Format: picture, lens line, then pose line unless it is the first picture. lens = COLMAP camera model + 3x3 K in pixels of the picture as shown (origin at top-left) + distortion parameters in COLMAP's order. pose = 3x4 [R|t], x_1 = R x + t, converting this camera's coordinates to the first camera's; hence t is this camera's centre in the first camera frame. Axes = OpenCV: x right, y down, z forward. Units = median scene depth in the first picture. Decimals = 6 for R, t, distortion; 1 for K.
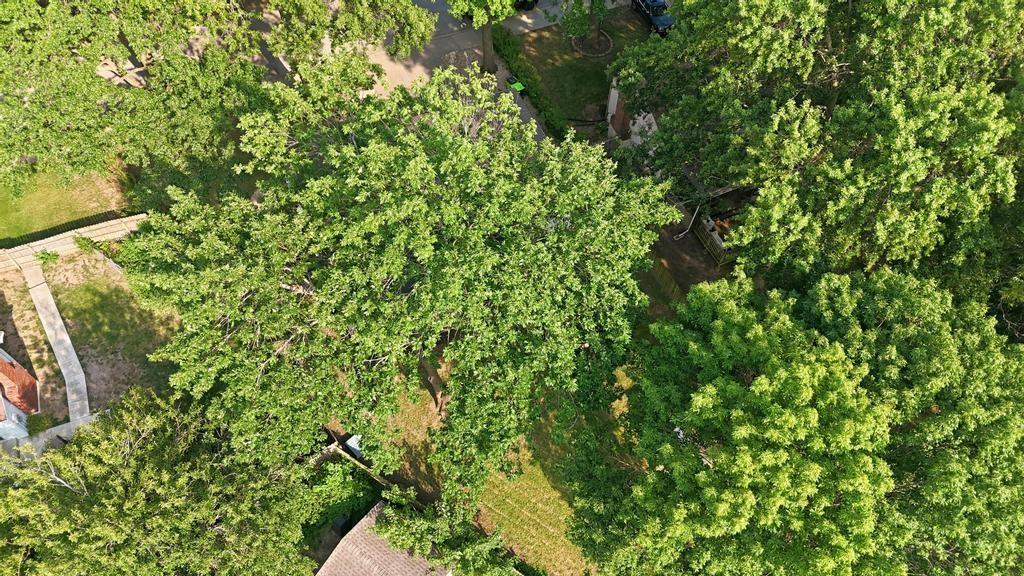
lens RADIAL K [[692.6, 0, 512.0], [0, 692.6, 288.0], [0, 0, 1]] dist [0.007789, 0.001160]
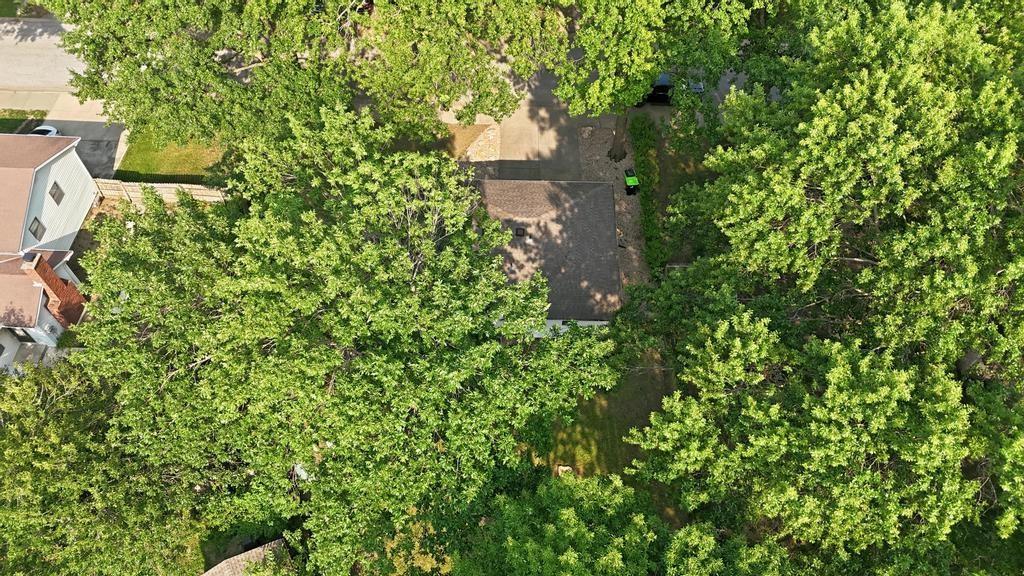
lens RADIAL K [[692.6, 0, 512.0], [0, 692.6, 288.0], [0, 0, 1]] dist [0.007789, 0.001160]
pose [[0.913386, 0.335162, -0.231068, 0.327724], [-0.348940, 0.936925, -0.020317, -0.181236], [0.209683, 0.099186, 0.972726, 0.111814]]
